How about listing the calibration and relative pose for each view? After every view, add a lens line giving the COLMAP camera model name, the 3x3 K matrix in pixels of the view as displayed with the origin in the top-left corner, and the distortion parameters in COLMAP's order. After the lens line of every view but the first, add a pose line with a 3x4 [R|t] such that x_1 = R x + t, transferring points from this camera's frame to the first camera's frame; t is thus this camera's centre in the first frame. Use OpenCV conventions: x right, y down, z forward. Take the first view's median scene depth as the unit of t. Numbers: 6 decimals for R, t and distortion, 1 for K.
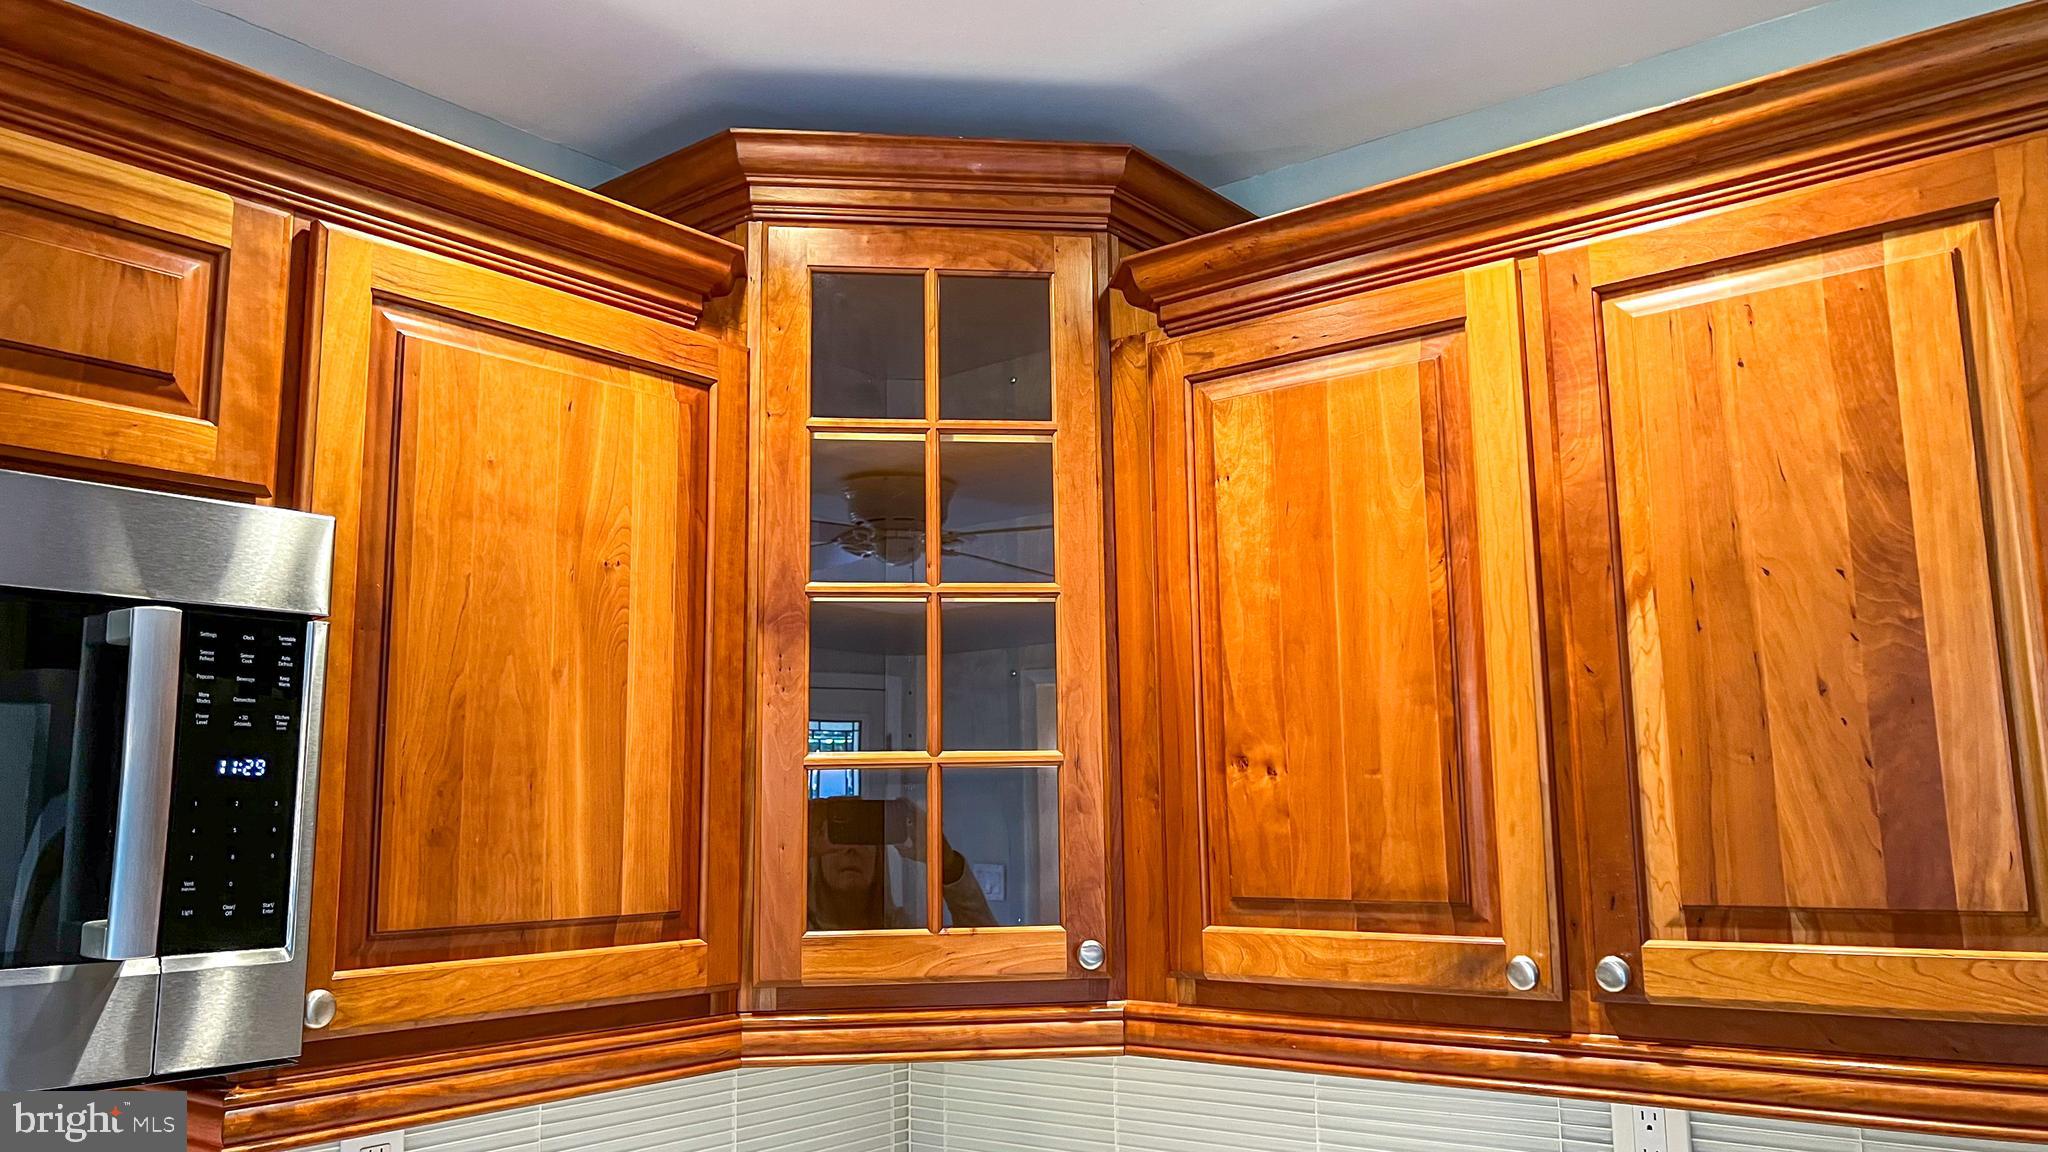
lens RADIAL K [[1562.5, 0, 1025.4], [0, 1562.5, 570.5], [0, 0, 1]] dist [-0.011895, 0.013977]
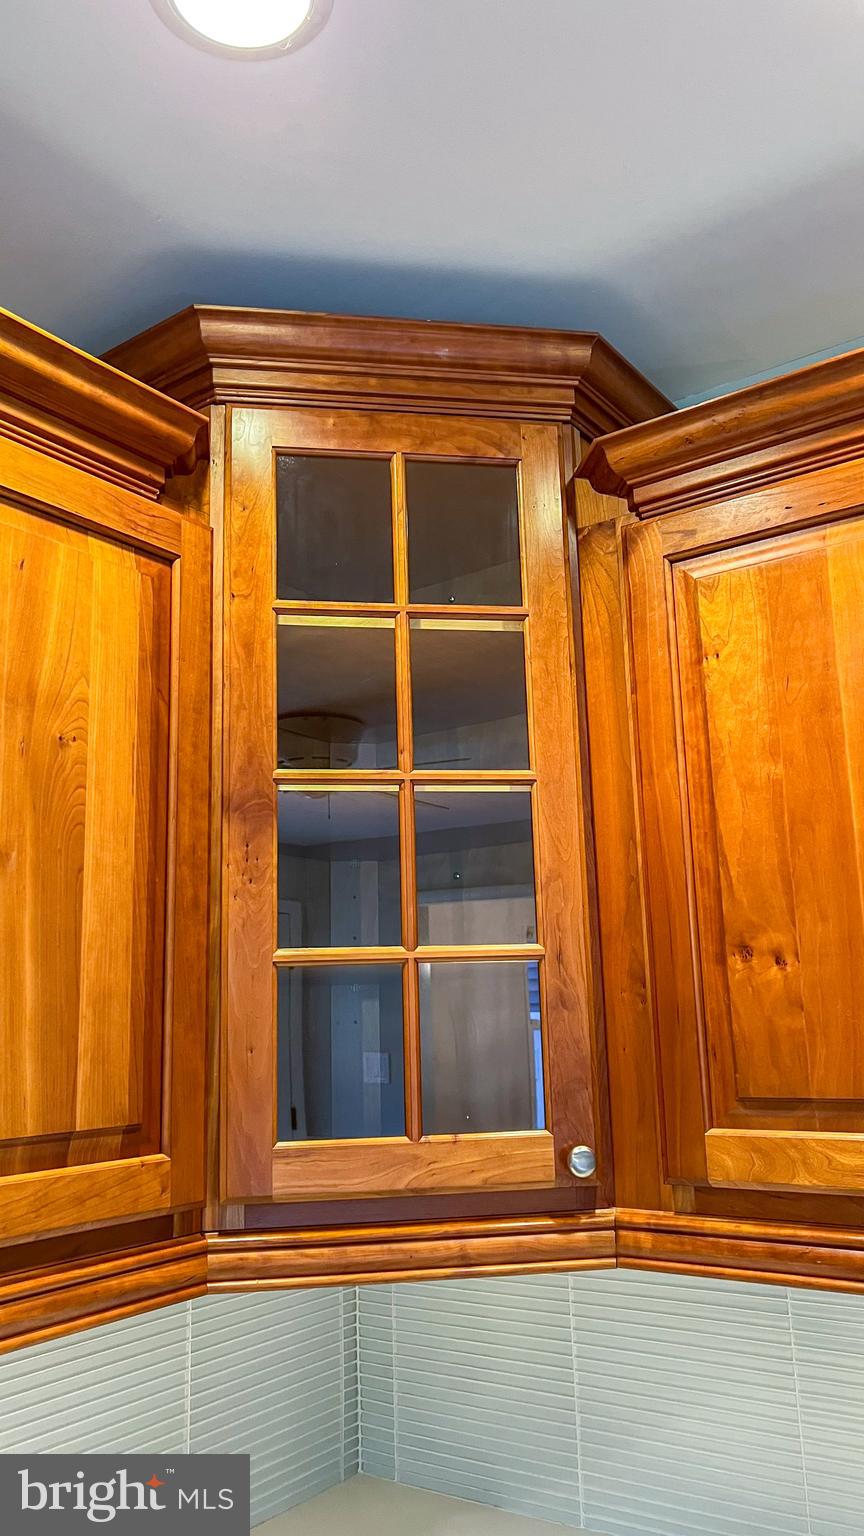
lens RADIAL K [[1171.9, 0, 431.9], [0, 1171.9, 778.2], [0, 0, 1]] dist [-0.011895, 0.013977]
pose [[0.999000, -0.004636, 0.044480, -0.078127], [0.006580, 0.999025, -0.043654, 0.046424], [-0.044235, 0.043903, 0.998056, 0.292248]]
